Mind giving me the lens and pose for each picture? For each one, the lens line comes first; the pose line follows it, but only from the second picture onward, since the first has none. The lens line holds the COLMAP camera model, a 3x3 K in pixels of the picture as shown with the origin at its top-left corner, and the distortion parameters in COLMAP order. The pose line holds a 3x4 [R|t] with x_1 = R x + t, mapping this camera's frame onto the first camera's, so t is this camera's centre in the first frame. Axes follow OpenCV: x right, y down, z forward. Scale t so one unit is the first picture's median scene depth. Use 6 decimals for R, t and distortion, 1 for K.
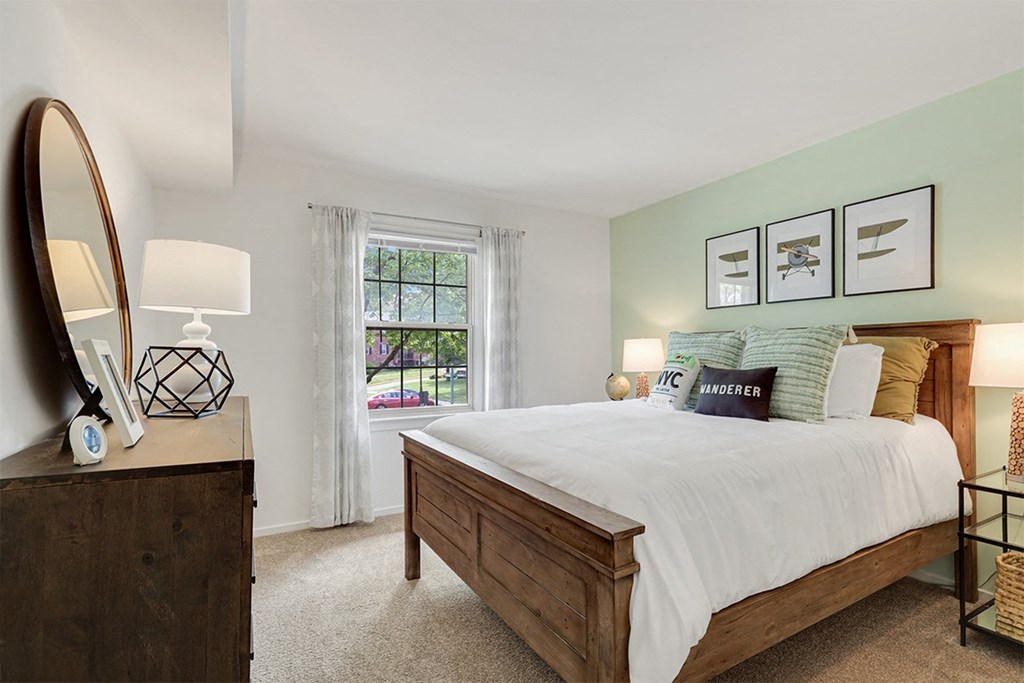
lens RADIAL K [[482.9, 0, 512.8], [0, 482.9, 346.0], [0, 0, 1]] dist [-0.001196, -0.000226]
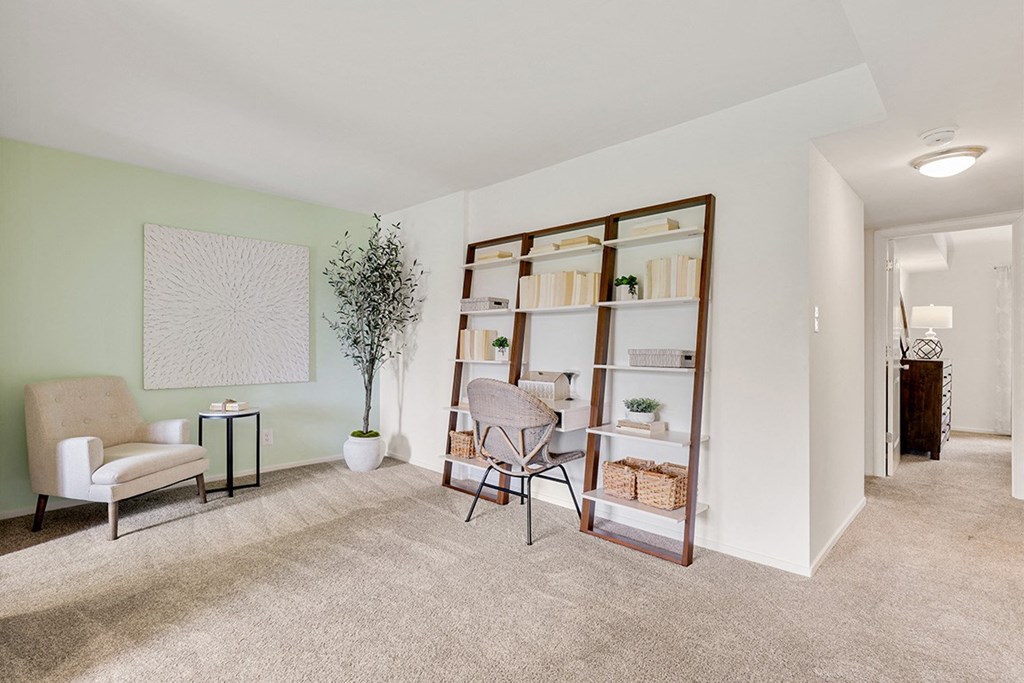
lens RADIAL K [[482.9, 0, 513.1], [0, 482.9, 342.0], [0, 0, 1]] dist [-0.001196, -0.000226]
pose [[0.258197, 0.000276, -0.966092, 1.538686], [0.005901, 0.999981, 0.001863, -0.005132], [0.966074, -0.006181, 0.258191, -2.230979]]
